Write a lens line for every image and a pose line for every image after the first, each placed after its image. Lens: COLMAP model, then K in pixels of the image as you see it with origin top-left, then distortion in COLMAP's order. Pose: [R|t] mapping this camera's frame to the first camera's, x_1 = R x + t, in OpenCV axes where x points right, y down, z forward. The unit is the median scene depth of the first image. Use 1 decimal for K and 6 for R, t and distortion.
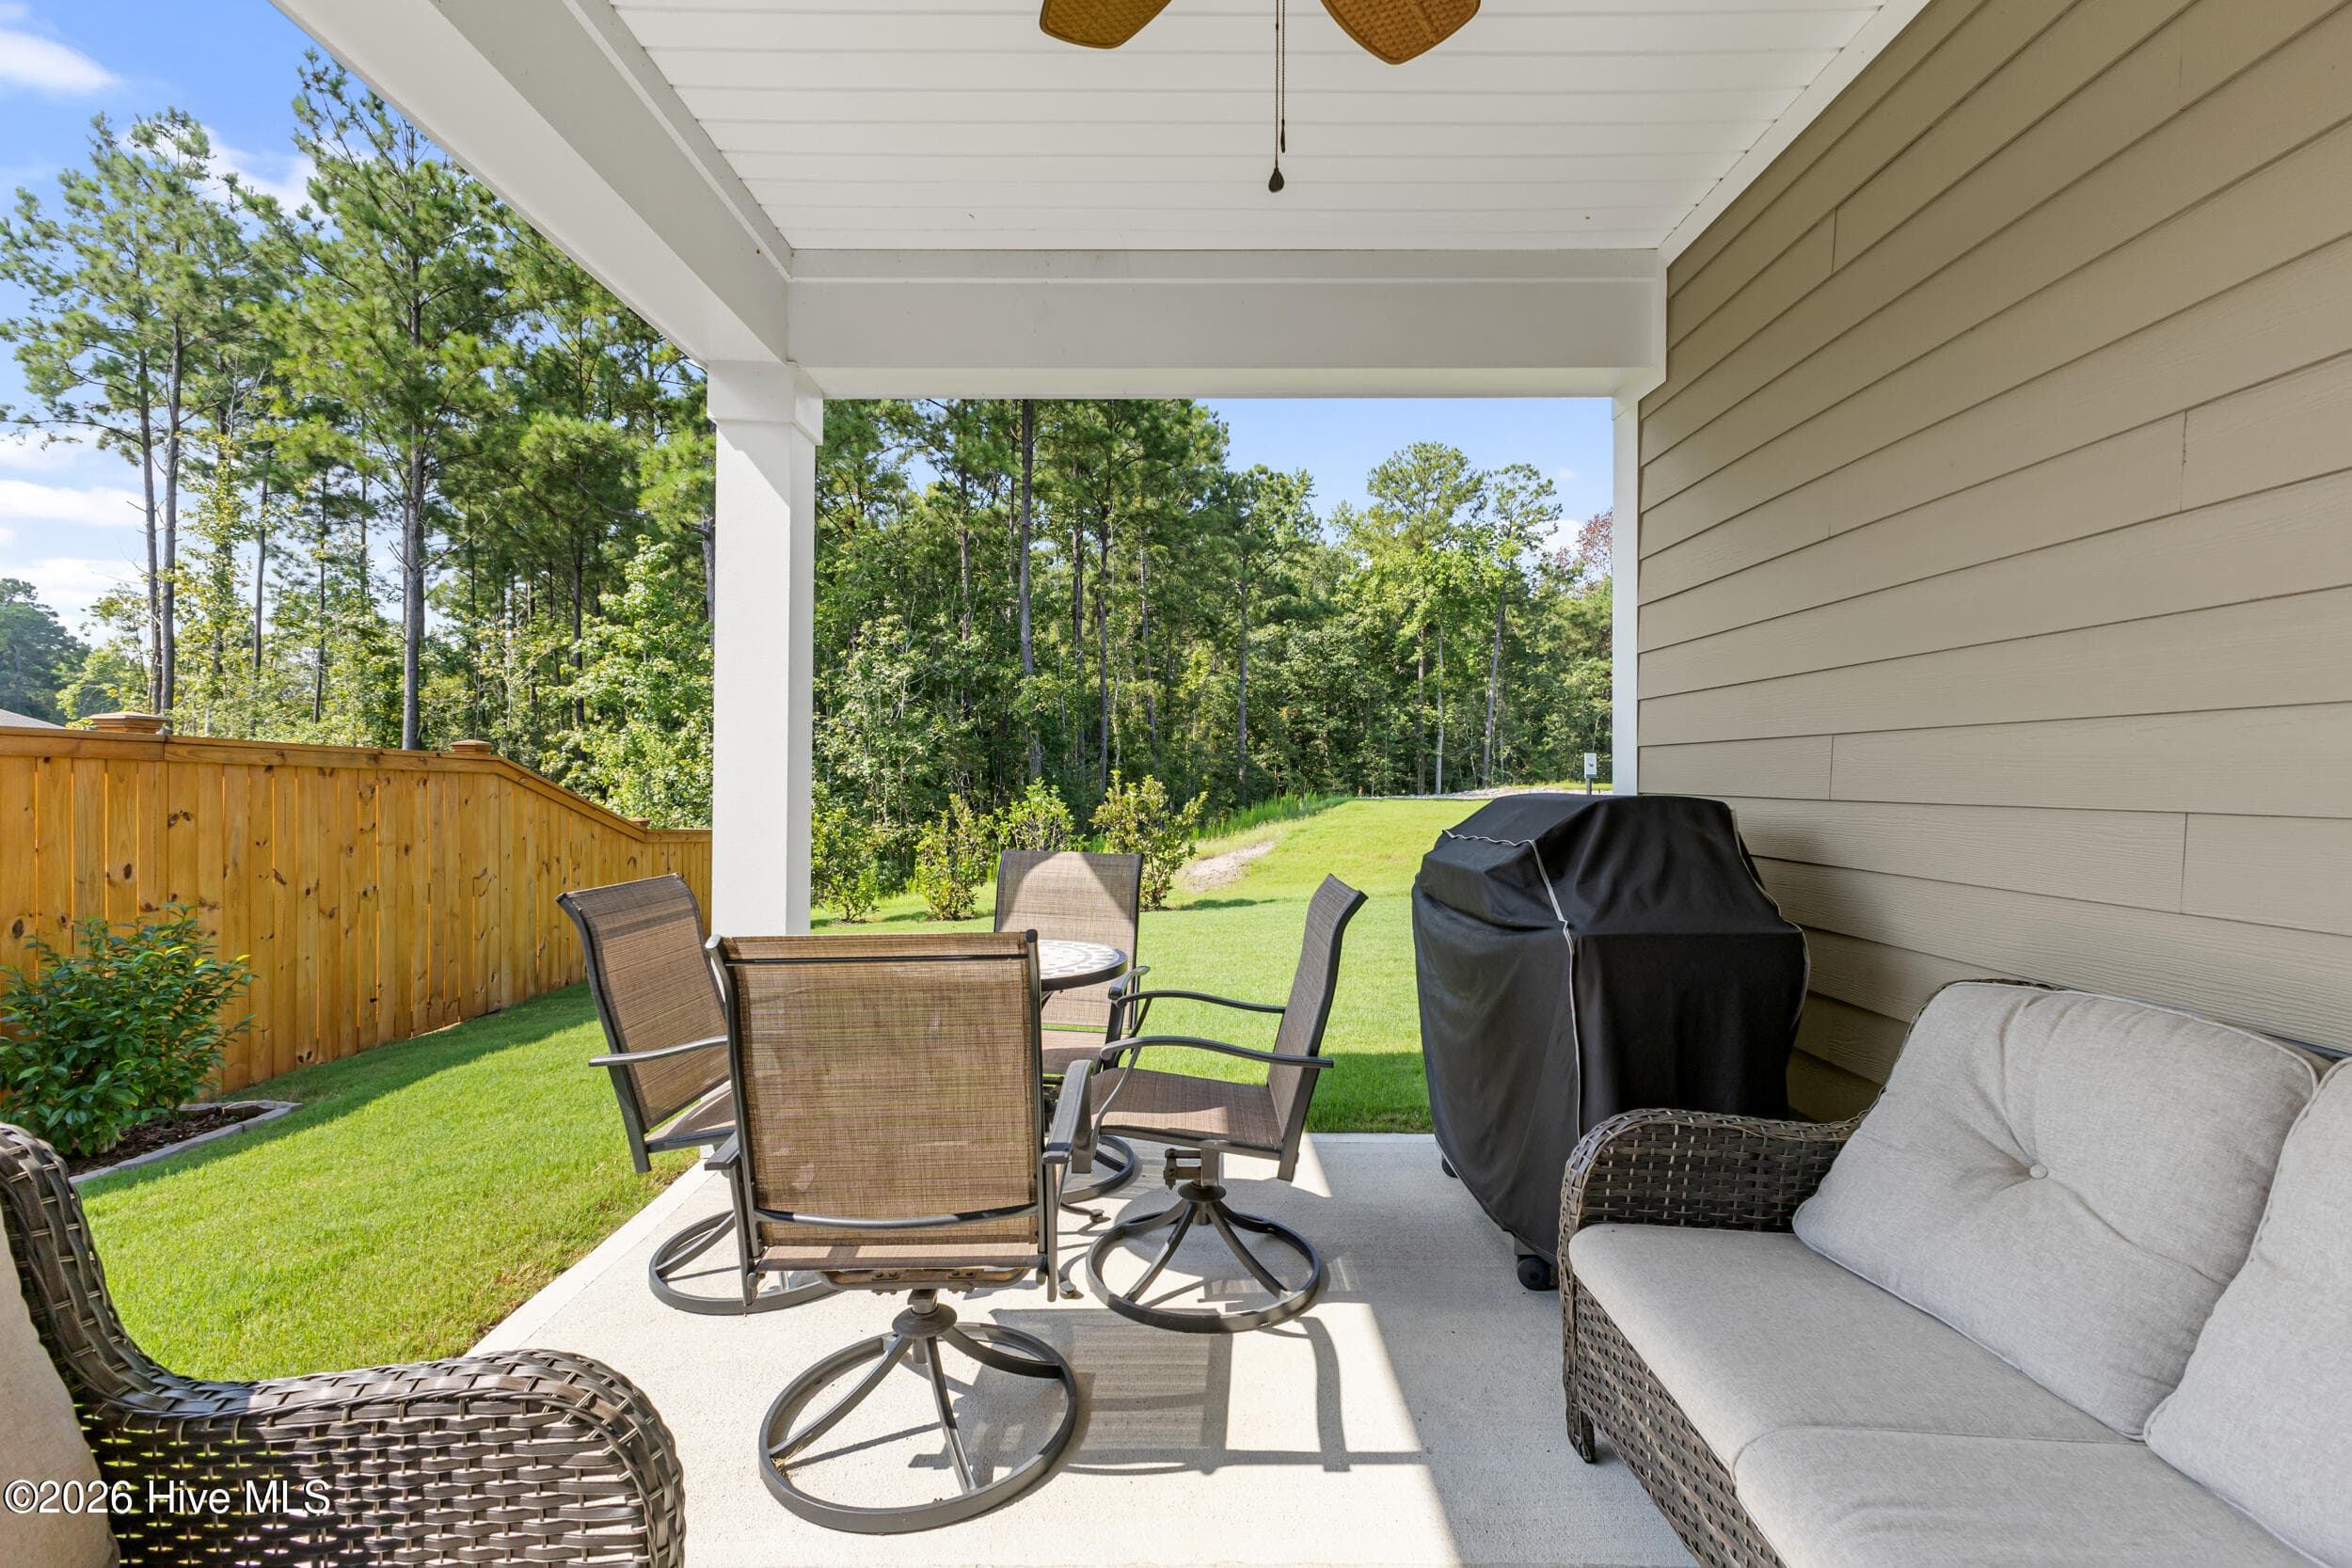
lens RADIAL K [[1001.5, 0, 1176.4], [0, 1001.5, 769.7], [0, 0, 1]] dist [0.007161, -0.001567]
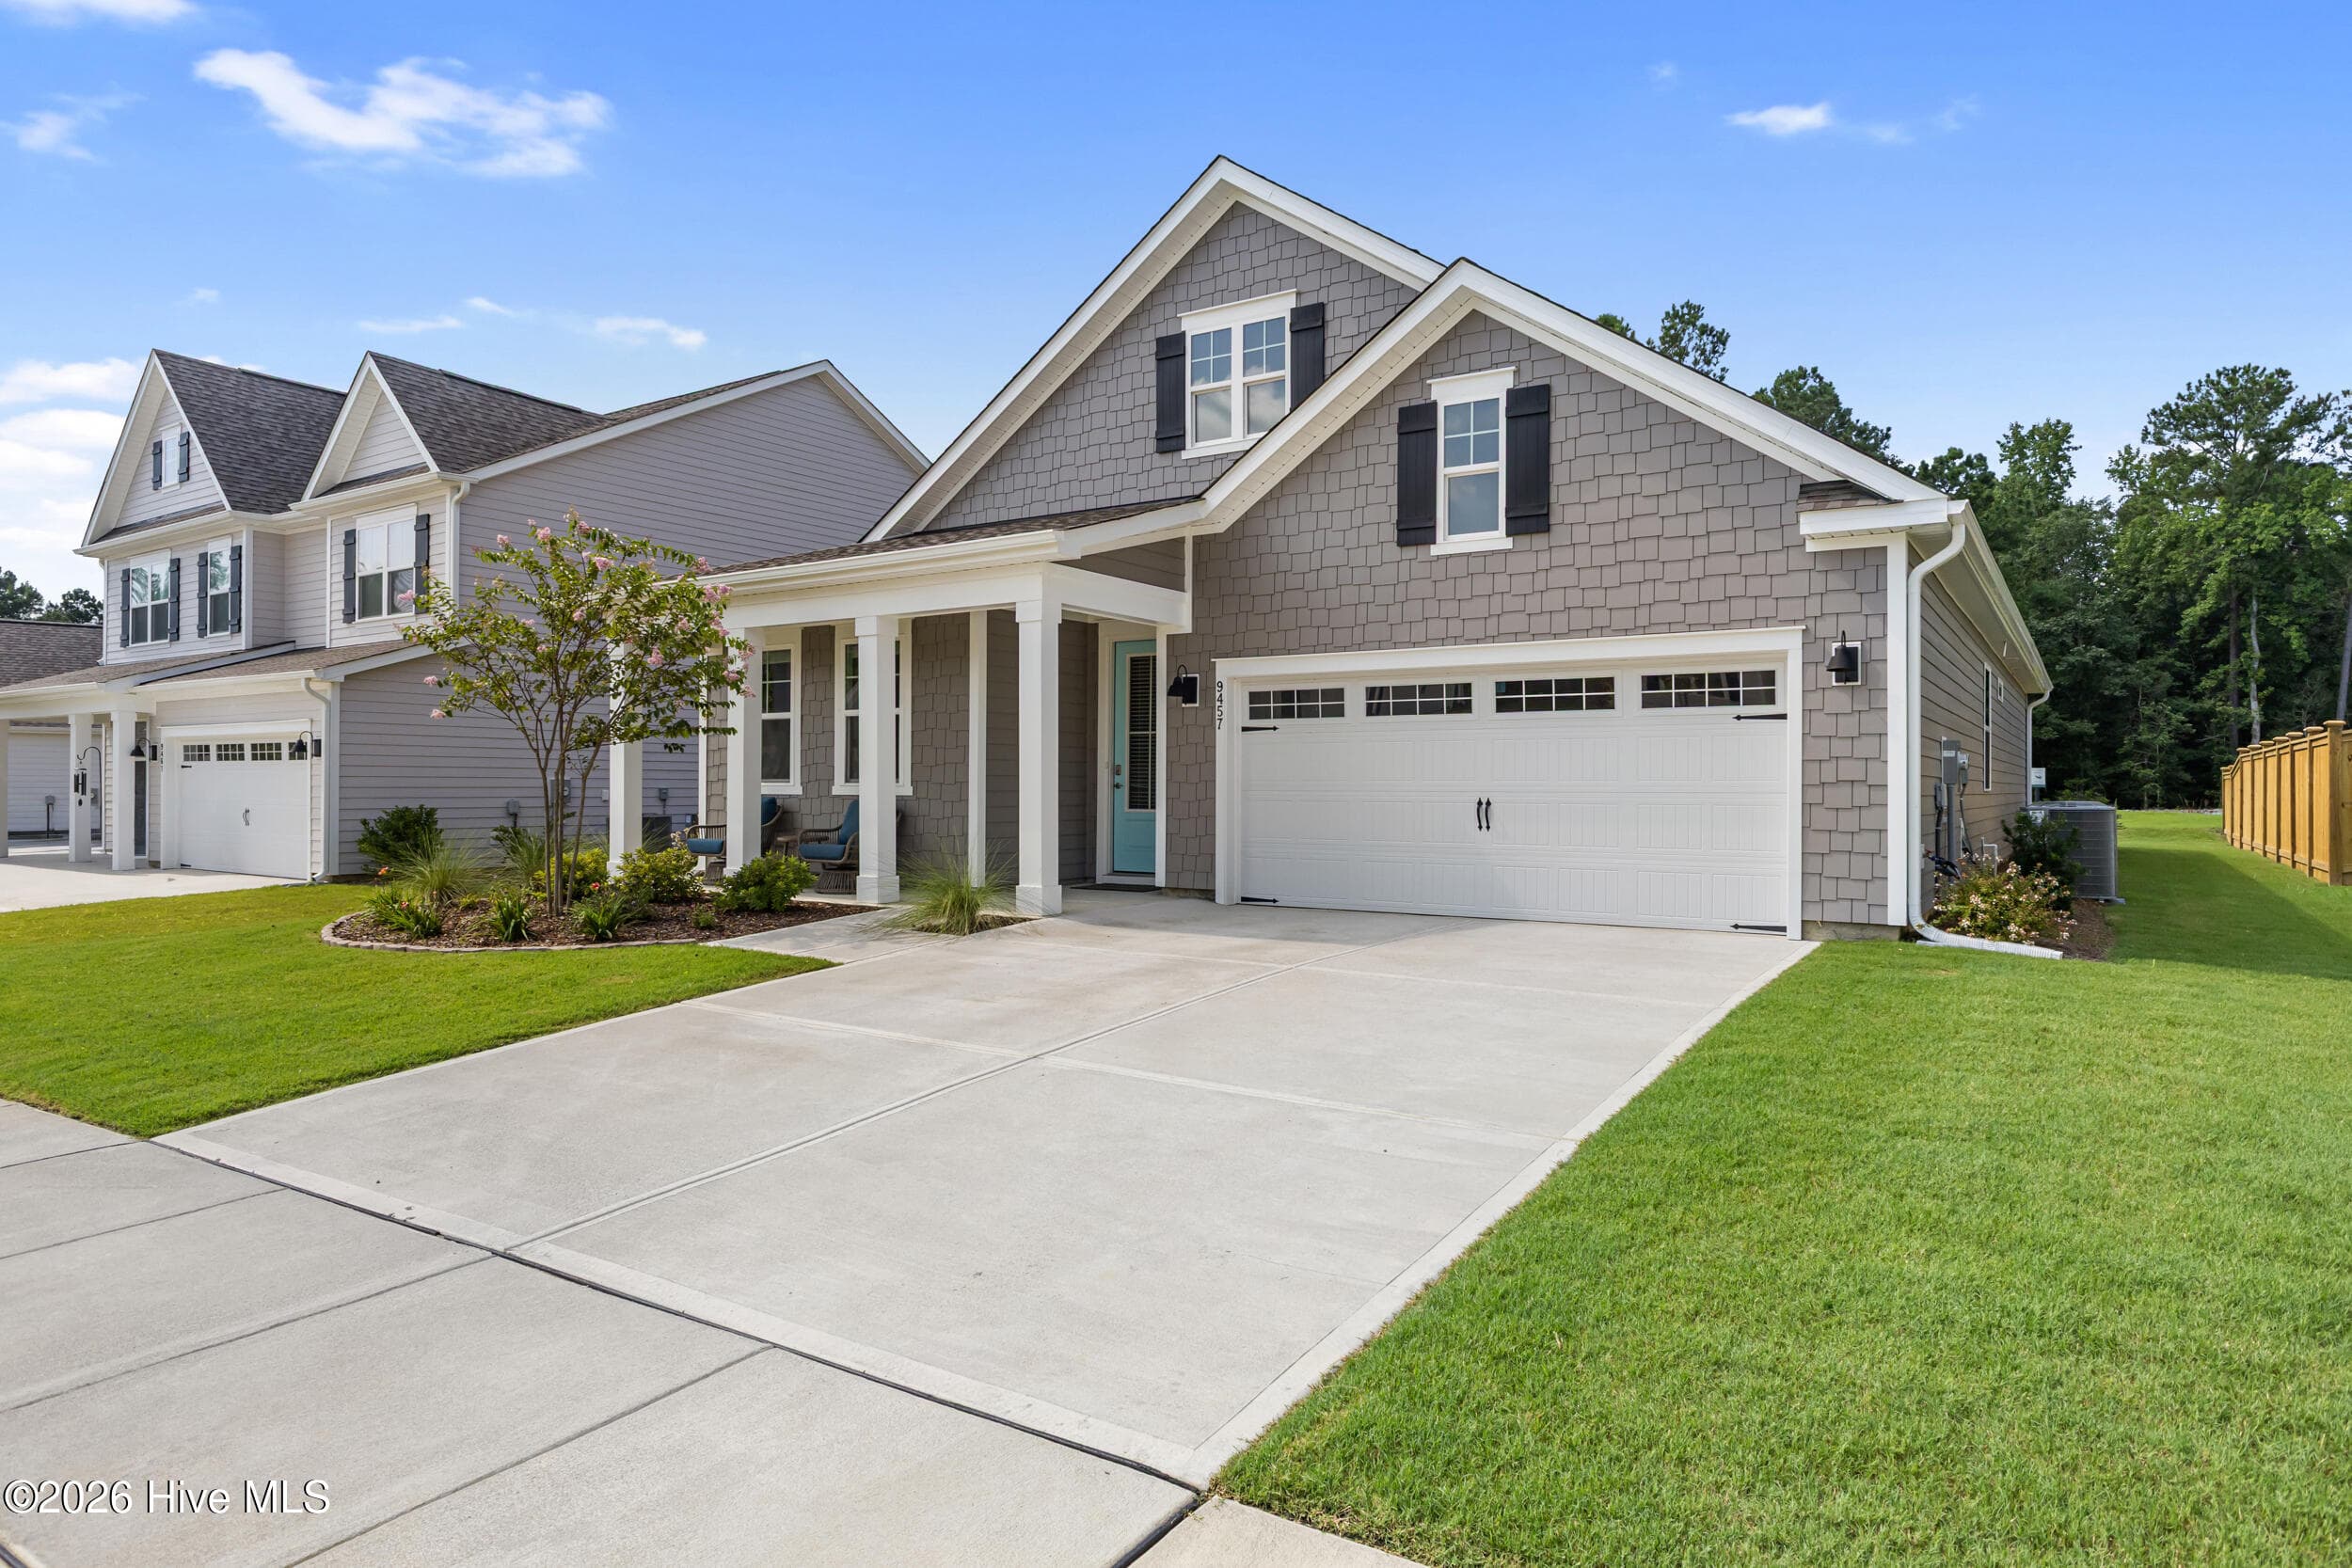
lens RADIAL K [[1379.8, 0, 1187.5], [0, 1379.8, 782.2], [0, 0, 1]] dist [-0.005751, 0.000725]
pose [[0.838326, 0.001381, -0.545168, 0.151897], [-0.002248, 0.999997, -0.000924, 0.000985], [0.545165, 0.002000, 0.838326, -0.348619]]
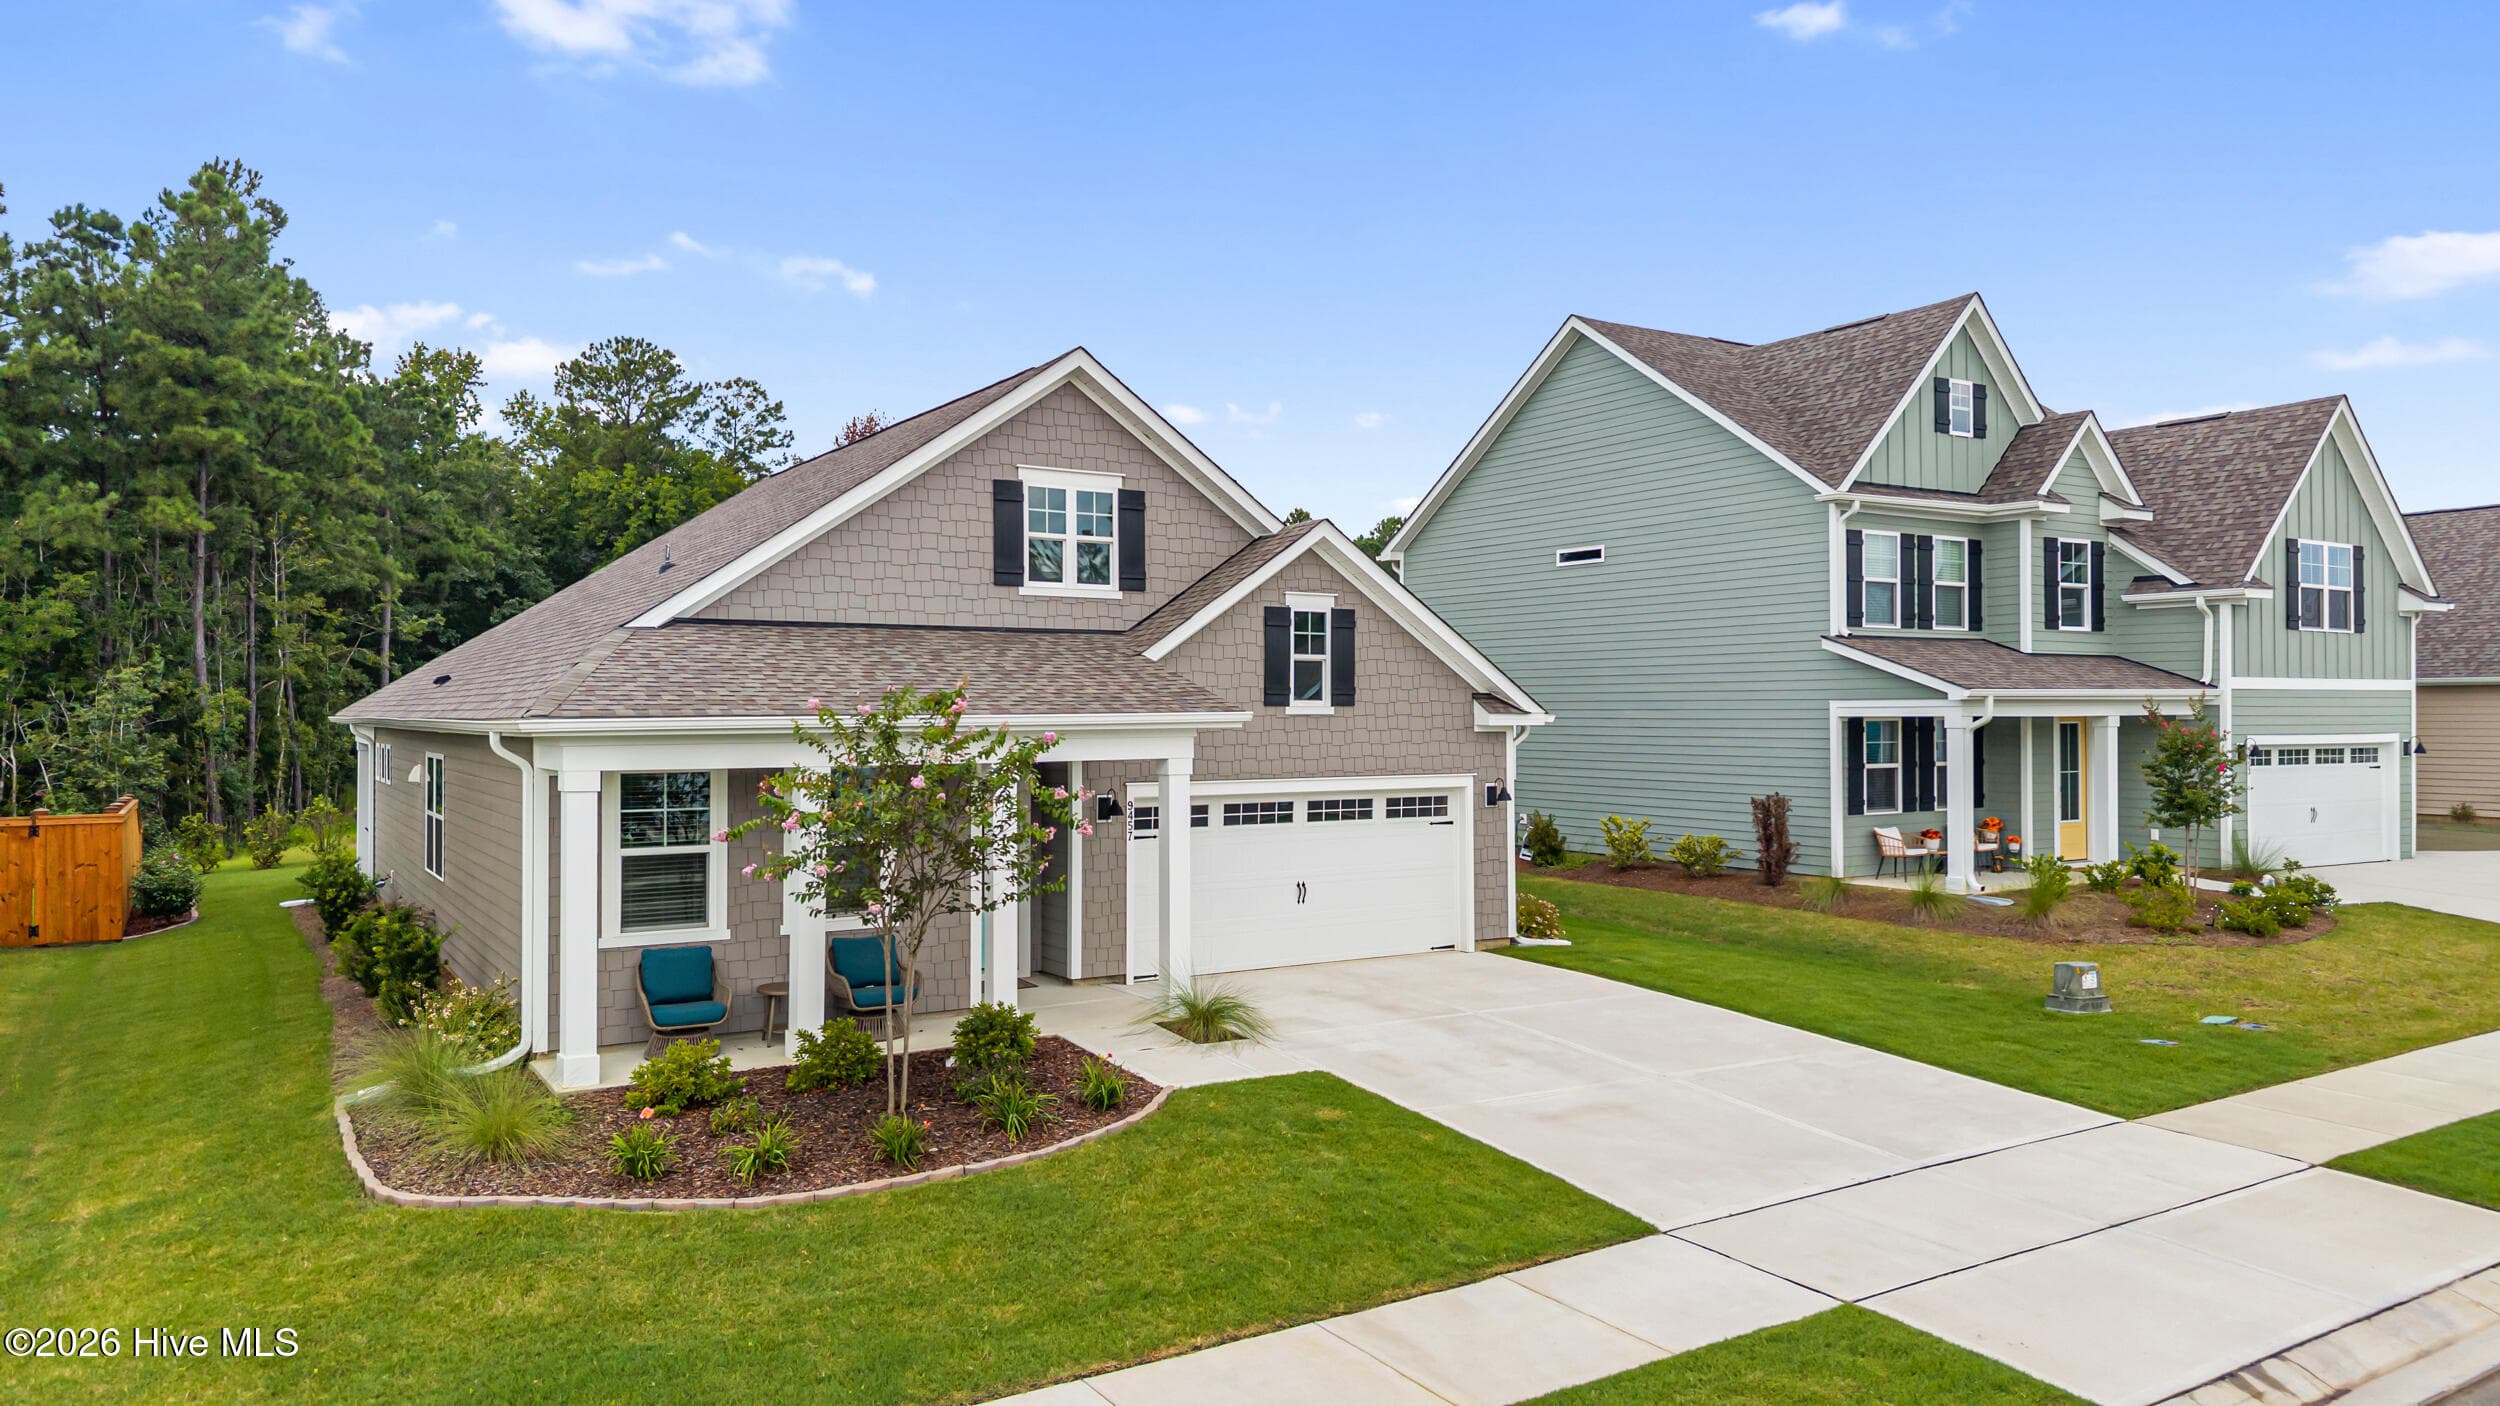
lens RADIAL K [[1651.2, 0, 1235.3], [0, 1651.2, 696.6], [0, 0, 1]] dist [0.054124, -0.066840]
pose [[0.847772, 0.002622, 0.530354, -0.053740], [0.000224, 0.999986, -0.005301, -0.025806], [-0.530361, 0.004613, 0.847760, -0.421614]]
